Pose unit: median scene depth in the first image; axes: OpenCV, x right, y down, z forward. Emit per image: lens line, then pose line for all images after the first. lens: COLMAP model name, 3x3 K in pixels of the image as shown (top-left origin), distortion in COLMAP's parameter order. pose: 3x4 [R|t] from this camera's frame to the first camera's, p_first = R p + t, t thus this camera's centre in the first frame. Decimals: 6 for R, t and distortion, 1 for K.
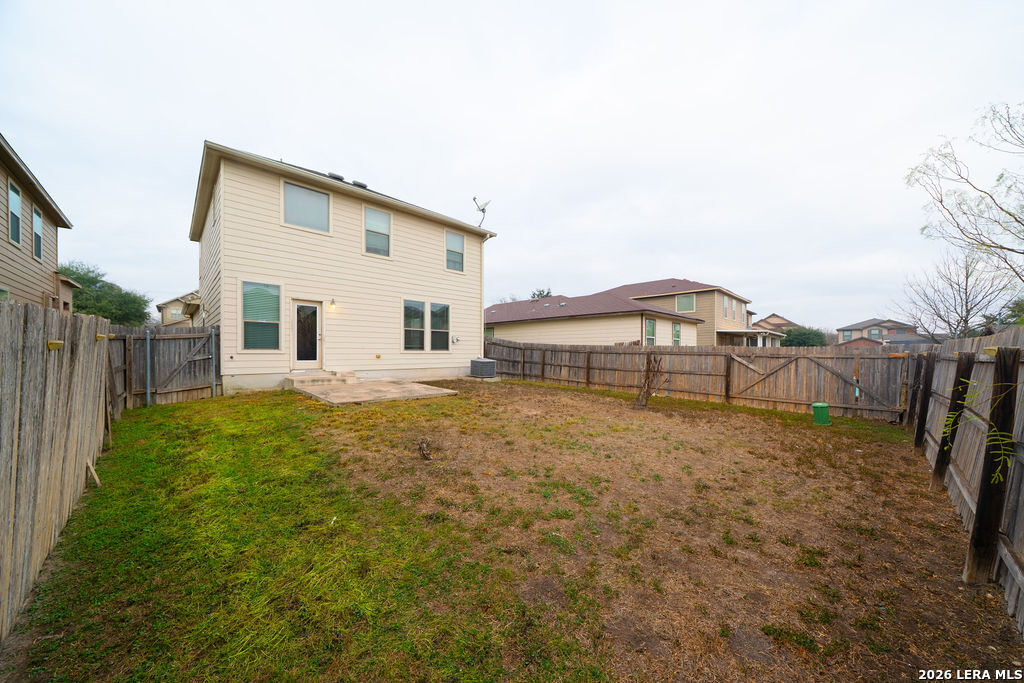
lens RADIAL K [[351.6, 0, 510.7], [0, 351.6, 350.6], [0, 0, 1]] dist [-0.008326, -0.000075]
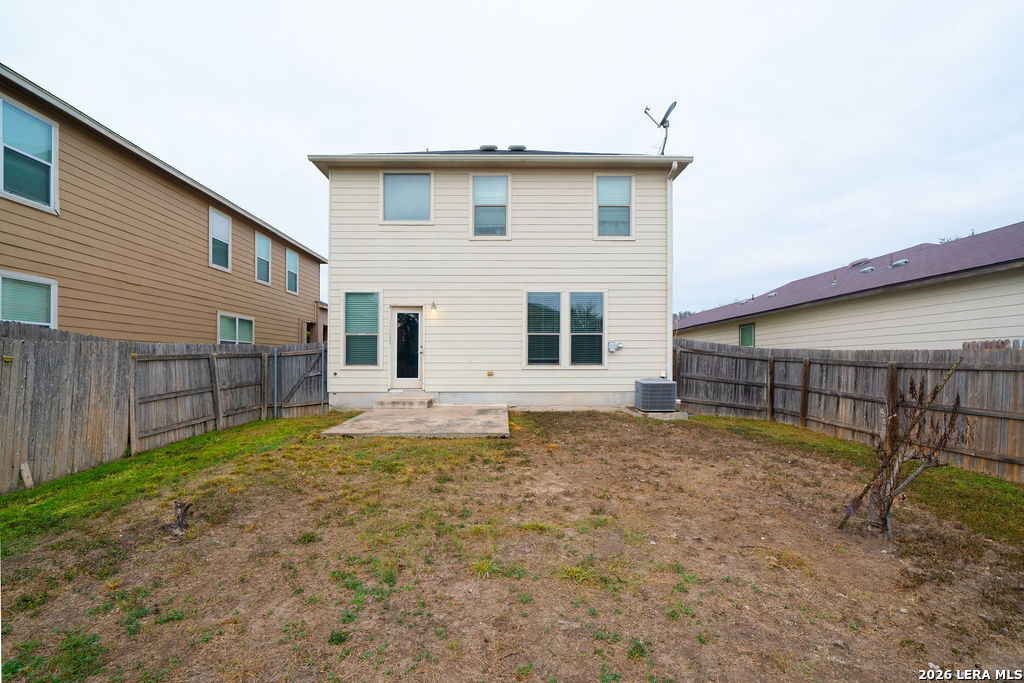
lens RADIAL K [[468.4, 0, 501.7], [0, 468.4, 358.8], [0, 0, 1]] dist [-0.001115, -0.000001]
pose [[0.719836, -0.014866, -0.693985, 0.289917], [0.006017, 0.999867, -0.015178, 0.000415], [0.694118, 0.006750, 0.719829, 0.282038]]
